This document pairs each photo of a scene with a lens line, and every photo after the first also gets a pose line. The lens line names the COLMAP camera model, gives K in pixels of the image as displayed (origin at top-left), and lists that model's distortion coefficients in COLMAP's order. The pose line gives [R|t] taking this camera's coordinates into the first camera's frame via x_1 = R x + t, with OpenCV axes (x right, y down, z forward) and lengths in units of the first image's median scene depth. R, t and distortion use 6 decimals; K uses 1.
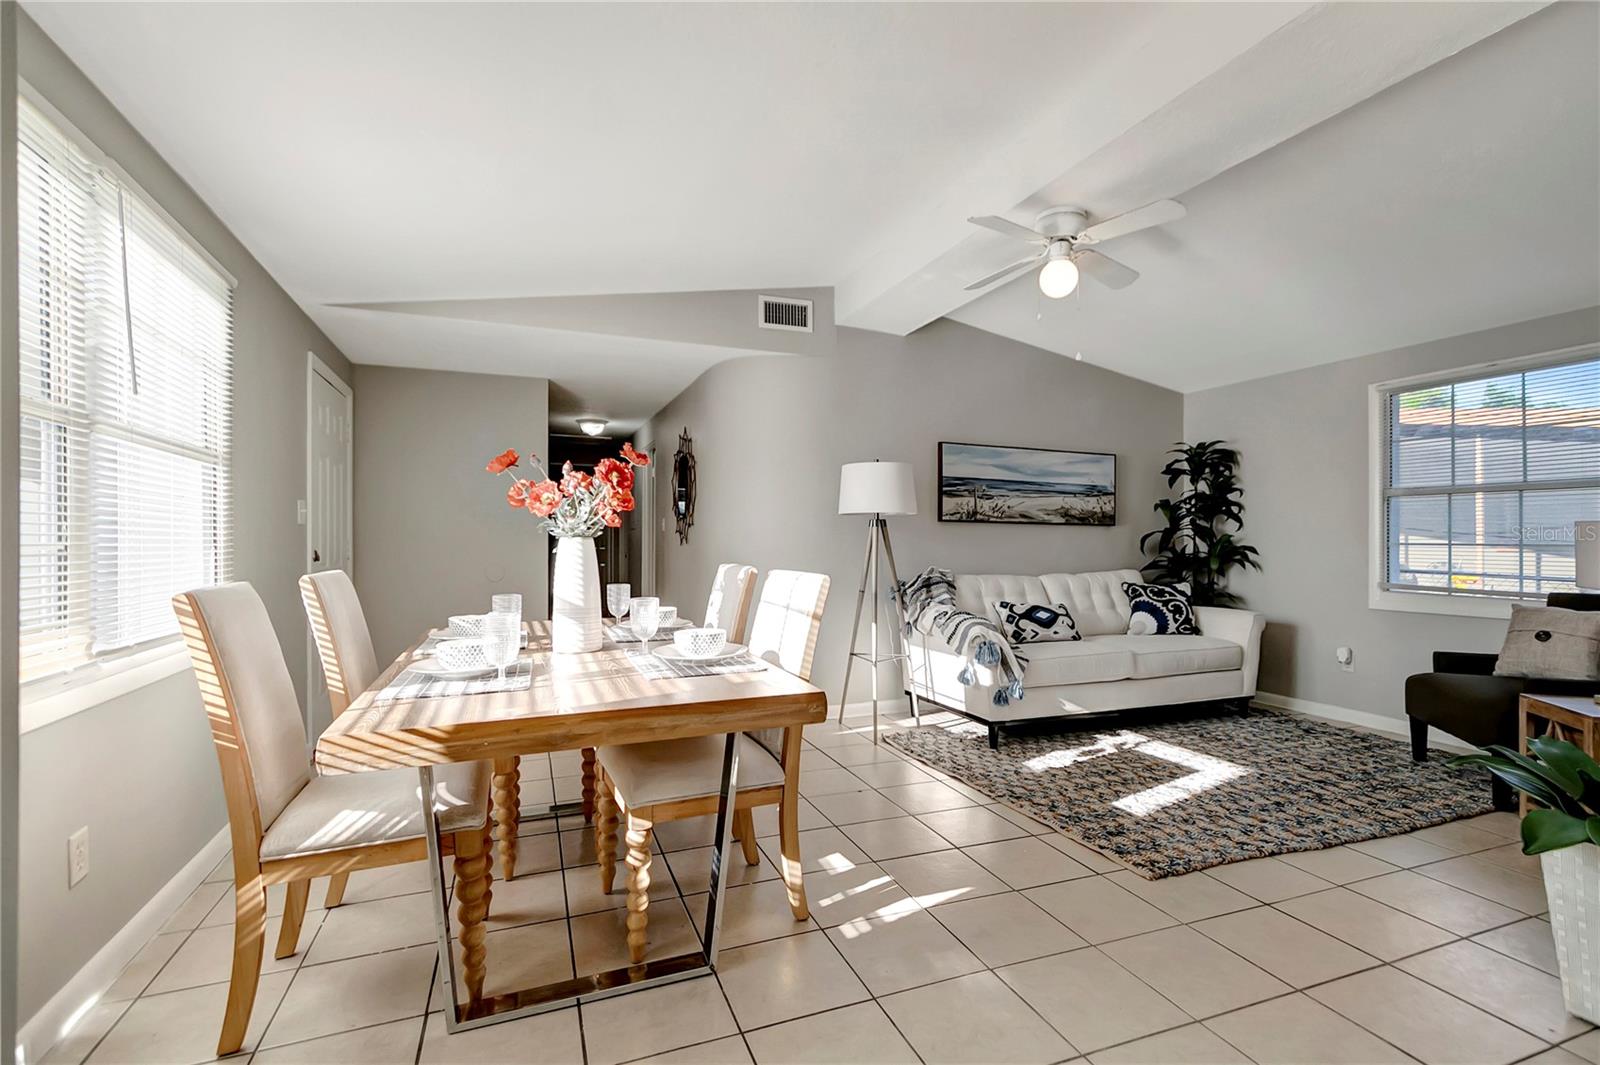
lens RADIAL K [[737.8, 0, 802.5], [0, 737.8, 538.4], [0, 0, 1]] dist [0.008667, -0.001987]
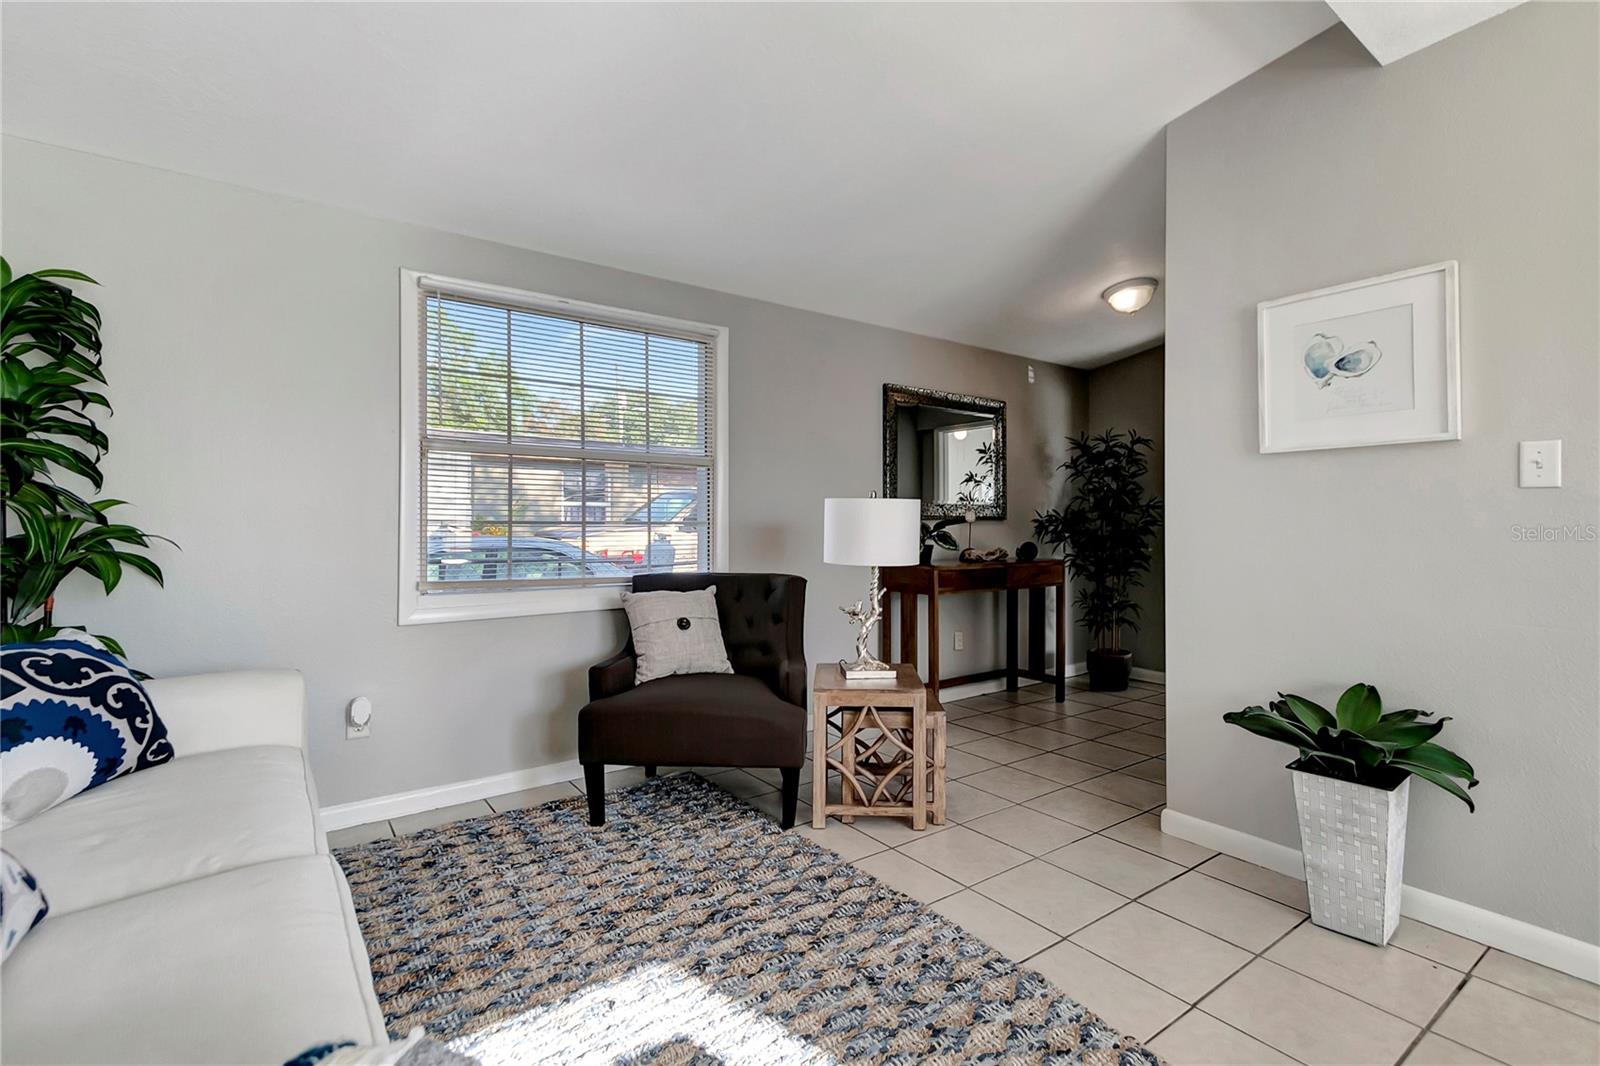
lens RADIAL K [[737.8, 0, 799.6], [0, 737.8, 523.3], [0, 0, 1]] dist [0.008667, -0.001987]
pose [[-0.259261, -0.001699, 0.965806, 0.102371], [-0.004374, 0.999990, 0.000585, 0.009359], [-0.965797, -0.004072, -0.259266, 1.083612]]
